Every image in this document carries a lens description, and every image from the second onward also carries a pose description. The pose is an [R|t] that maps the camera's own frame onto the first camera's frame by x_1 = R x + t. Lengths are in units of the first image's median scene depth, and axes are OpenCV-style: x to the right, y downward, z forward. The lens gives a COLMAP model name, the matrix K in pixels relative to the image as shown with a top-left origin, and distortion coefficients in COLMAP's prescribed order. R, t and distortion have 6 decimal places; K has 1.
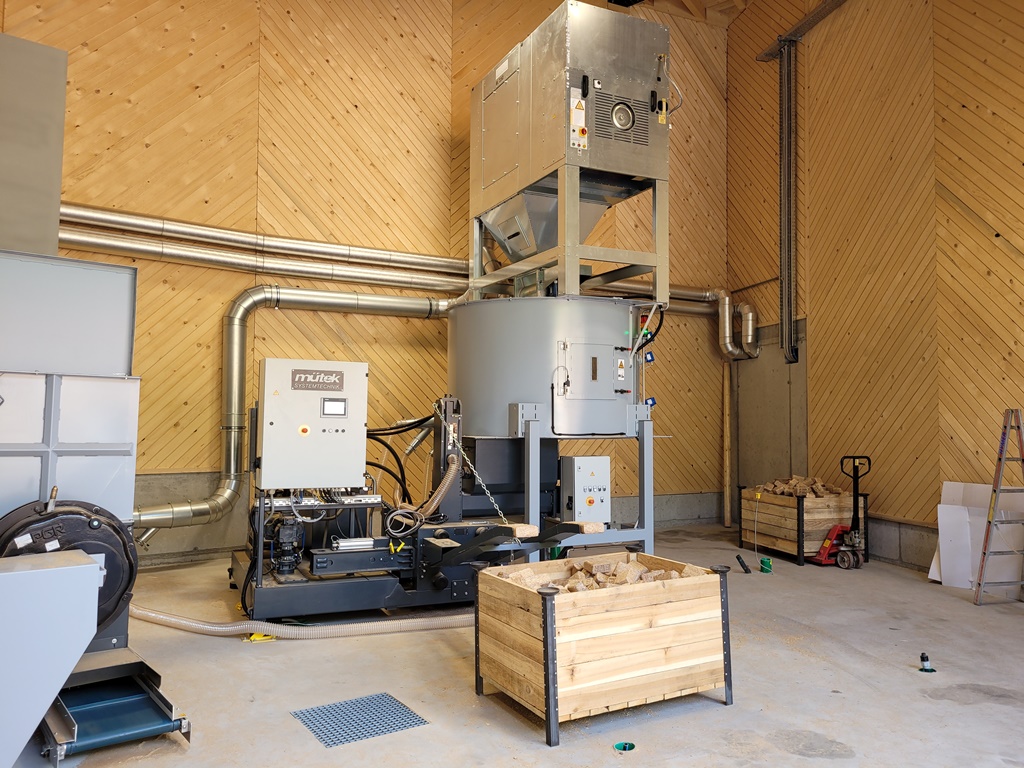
lens RADIAL K [[777.7, 0, 512.0], [0, 777.7, 384.0], [0, 0, 1]] dist [0.037090, -0.006481]
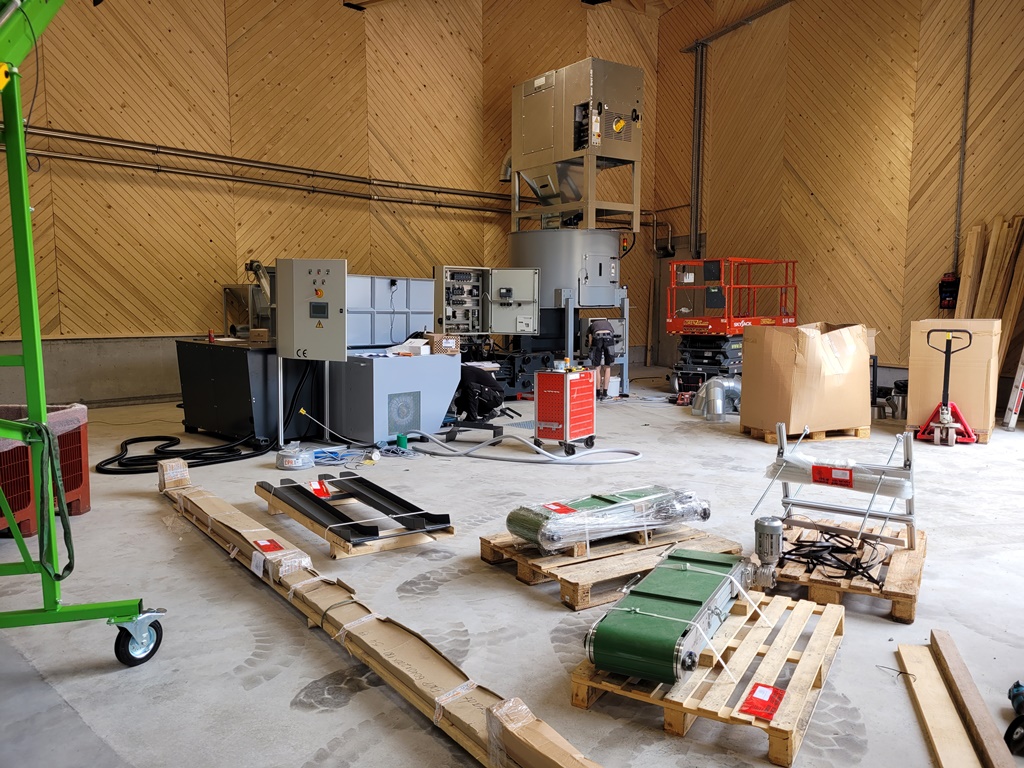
lens RADIAL K [[768.3, 0, 524.3], [0, 768.3, 386.9], [0, 0, 1]] dist [0.057738, -0.050524]
pose [[0.987289, -0.023221, 0.157231, -0.295581], [-0.001831, 0.987543, 0.157342, -0.026050], [-0.158926, -0.155629, 0.974947, -0.631674]]
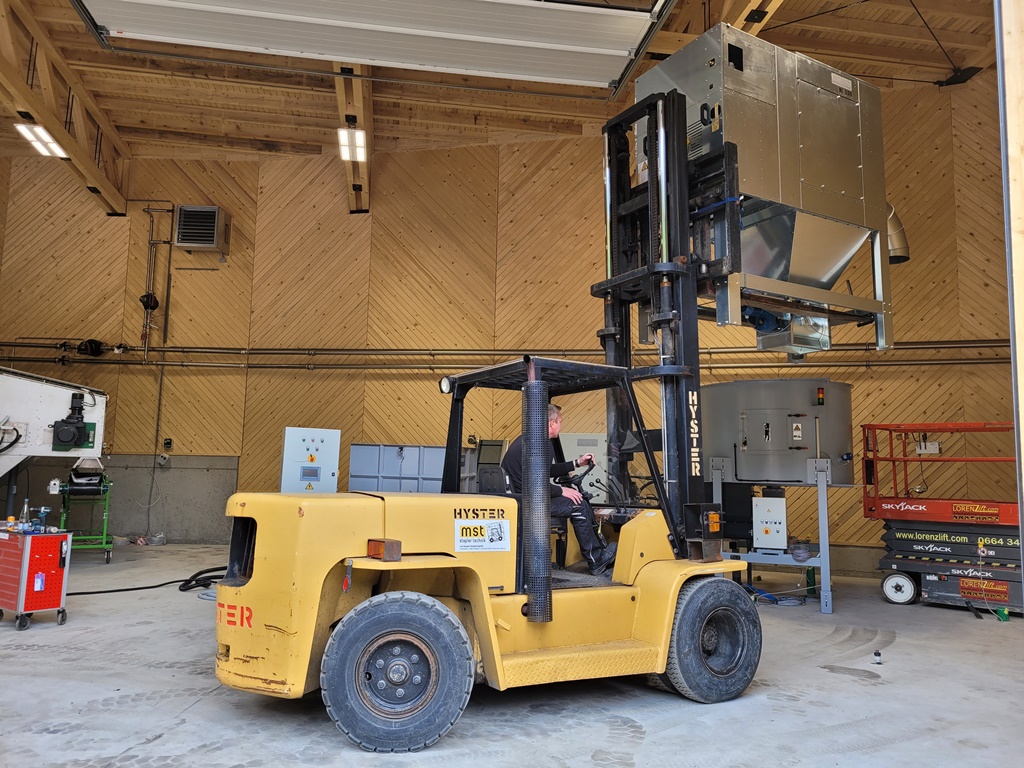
lens RADIAL K [[768.9, 0, 512.0], [0, 768.9, 384.0], [0, 0, 1]] dist [0.051719, -0.042881]
pose [[0.675371, -0.077876, -0.733355, 0.654471], [0.018957, 0.995914, -0.088299, 0.006429], [0.737235, 0.045732, 0.674087, -0.191110]]
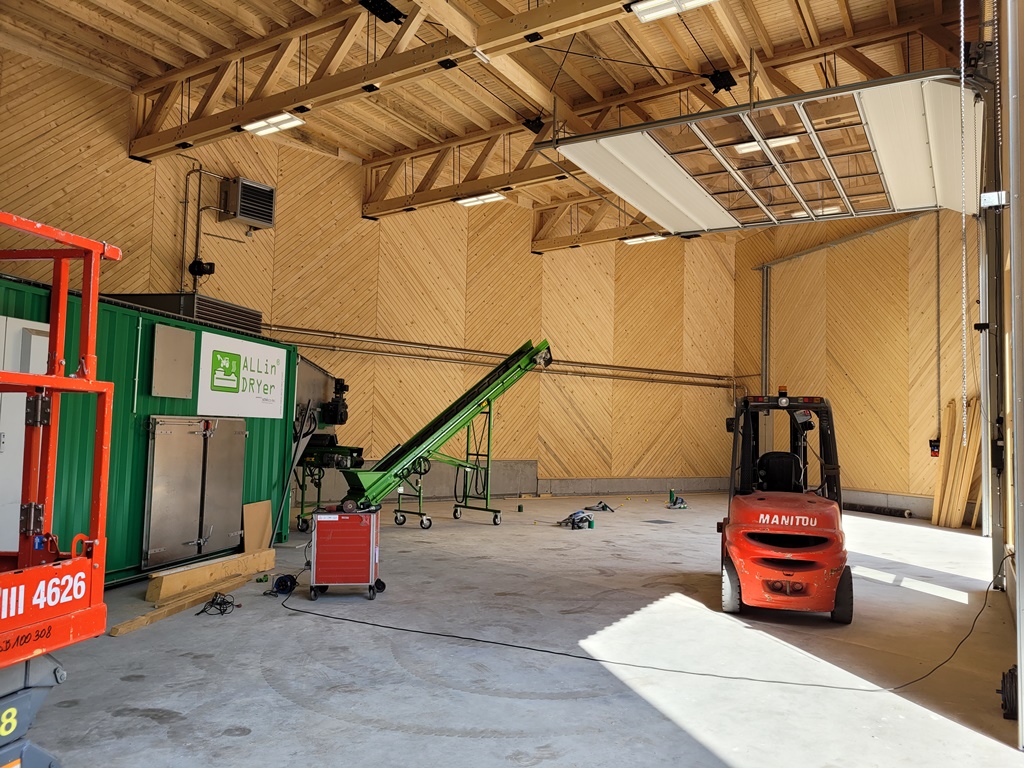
lens RADIAL K [[770.5, 0, 526.5], [0, 770.5, 382.7], [0, 0, 1]] dist [0.061106, -0.058101]
pose [[0.997503, 0.022468, 0.066962, -0.558657], [-0.021348, 0.999621, -0.017388, -0.082698], [-0.067327, 0.015915, 0.997604, -1.358562]]
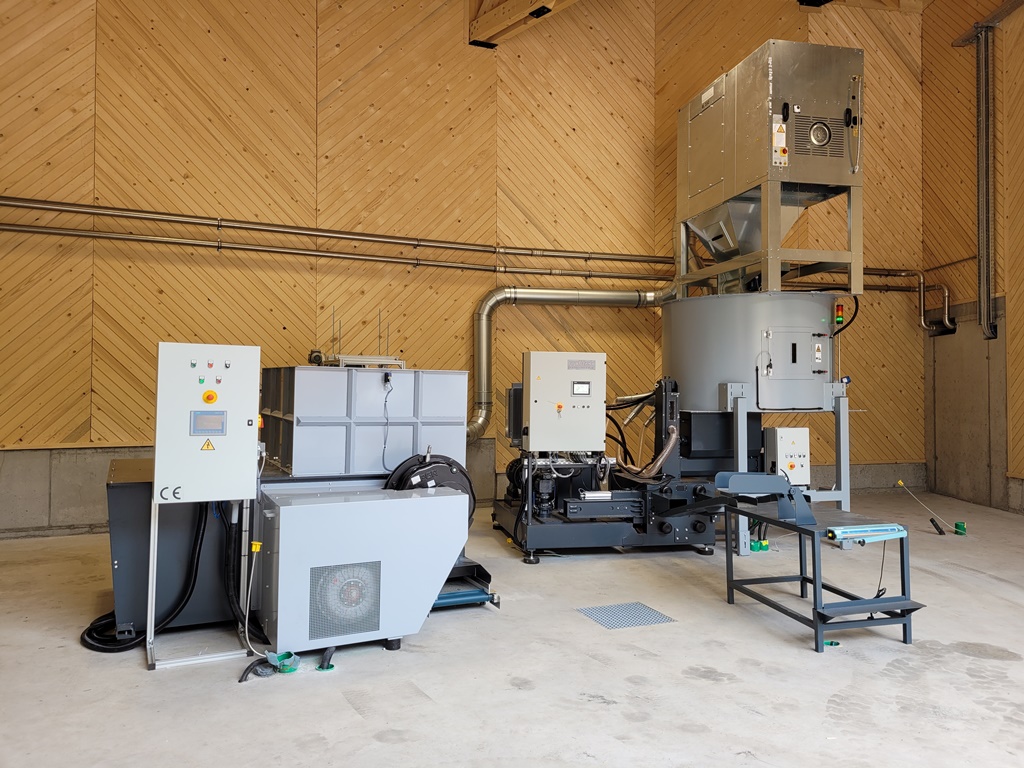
lens RADIAL K [[768.3, 0, 517.6], [0, 768.3, 376.3], [0, 0, 1]] dist [0.059155, -0.055941]
pose [[0.976663, -0.010037, -0.214541, -0.042264], [0.015815, 0.999557, 0.025231, -0.017071], [0.214193, -0.028035, 0.976389, -0.185017]]
